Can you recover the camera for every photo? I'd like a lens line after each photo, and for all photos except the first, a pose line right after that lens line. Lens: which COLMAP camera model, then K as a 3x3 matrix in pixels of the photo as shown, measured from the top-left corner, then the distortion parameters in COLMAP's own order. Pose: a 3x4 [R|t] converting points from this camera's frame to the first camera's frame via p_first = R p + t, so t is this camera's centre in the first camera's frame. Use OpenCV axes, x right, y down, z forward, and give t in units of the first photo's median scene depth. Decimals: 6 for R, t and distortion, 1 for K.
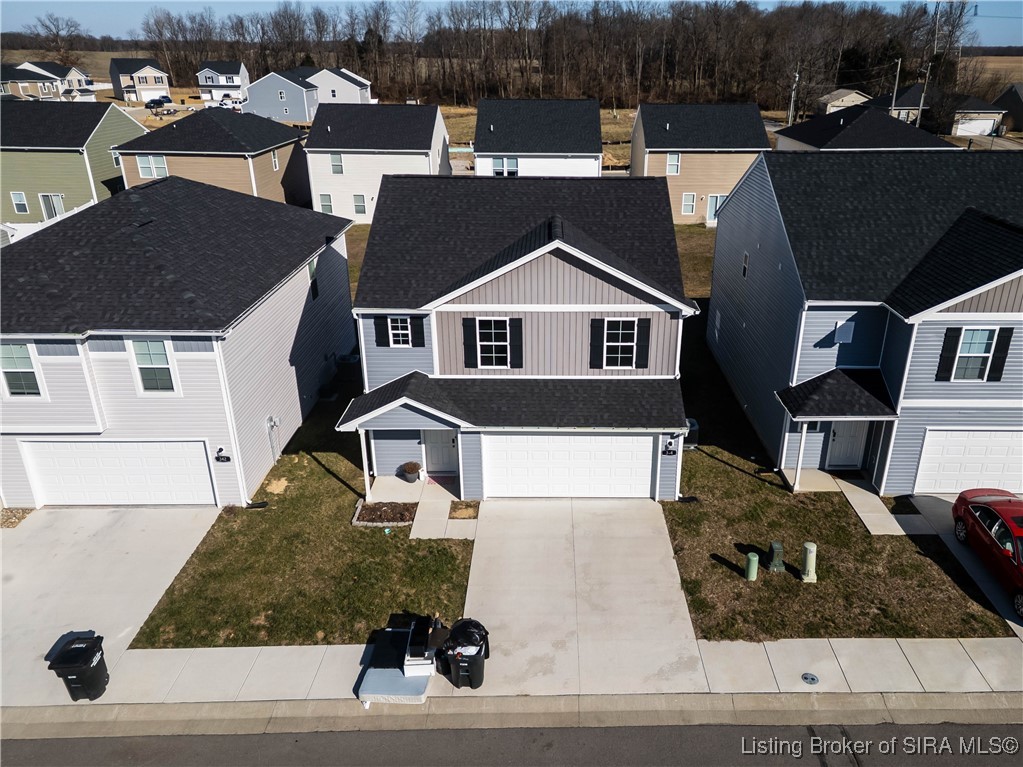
lens RADIAL K [[773.9, 0, 566.7], [0, 773.9, 378.9], [0, 0, 1]] dist [0.097310, -0.108679]
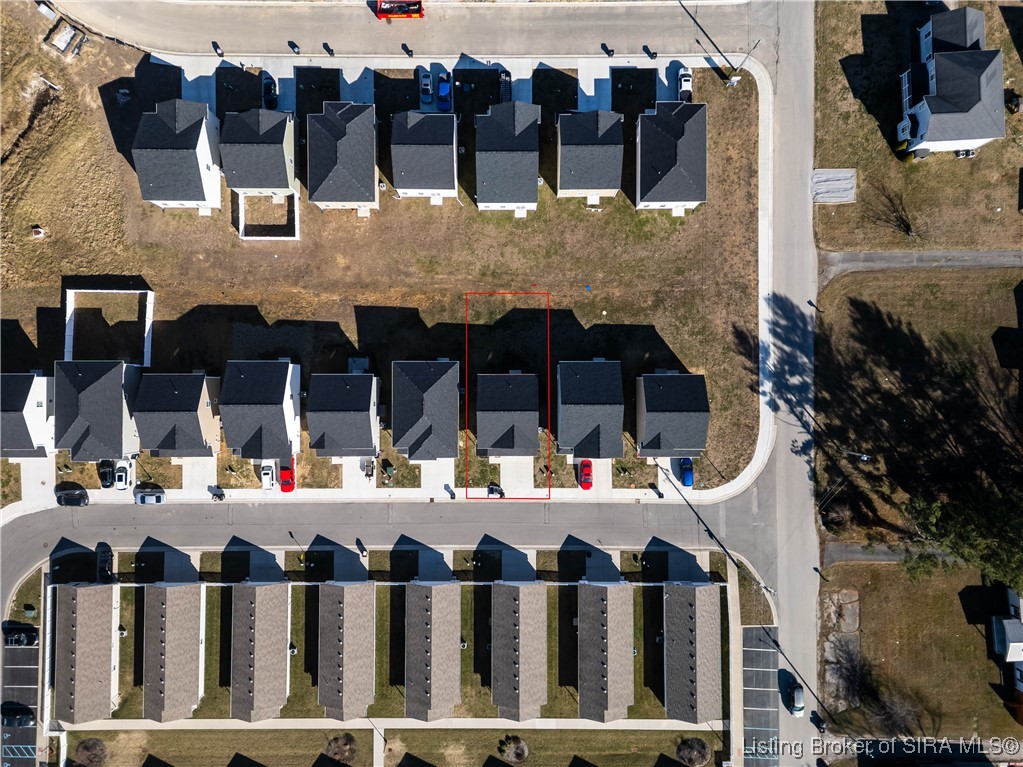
lens RADIAL K [[711.5, 0, 538.9], [0, 711.5, 370.1], [0, 0, 1]] dist [0.092219, -0.082018]
pose [[0.999797, 0.016864, 0.011060, 0.099562], [-0.017168, 0.423971, 0.905513, -4.767856], [0.010581, -0.905519, 0.424174, -0.617216]]
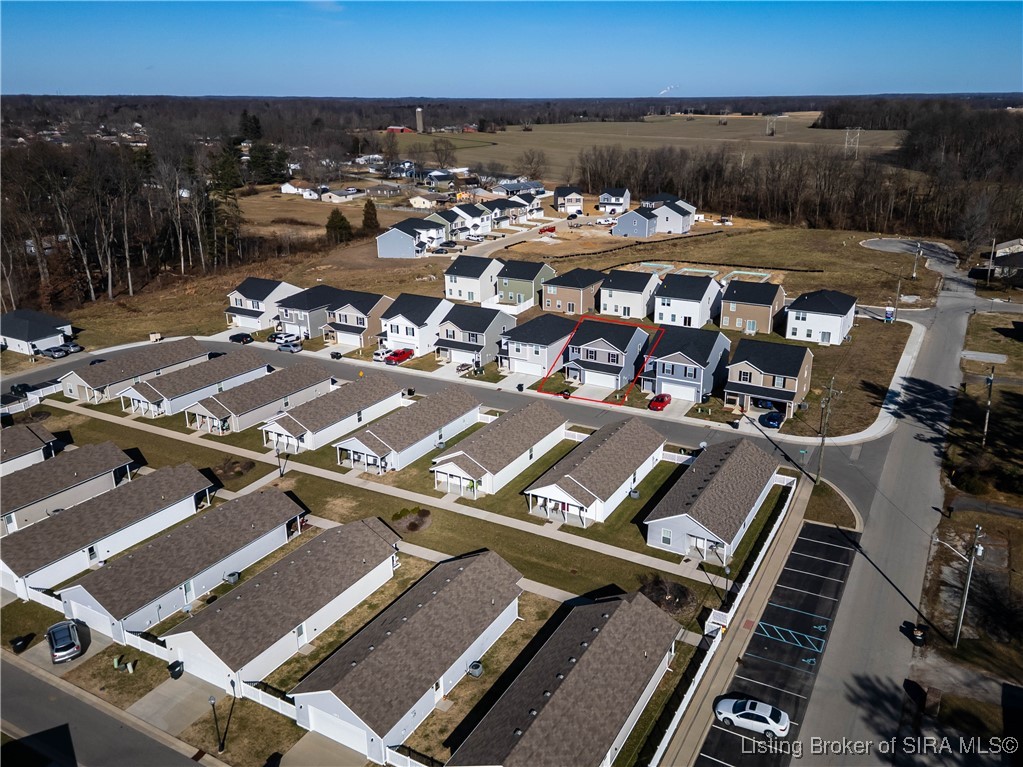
lens RADIAL K [[773.9, 0, 566.7], [0, 773.9, 378.9], [0, 0, 1]] dist [0.097310, -0.108679]
pose [[0.882584, 0.153864, -0.444266, 2.172866], [-0.179398, 0.983651, -0.015724, 0.235142], [0.434583, 0.093578, 0.895757, -3.880279]]
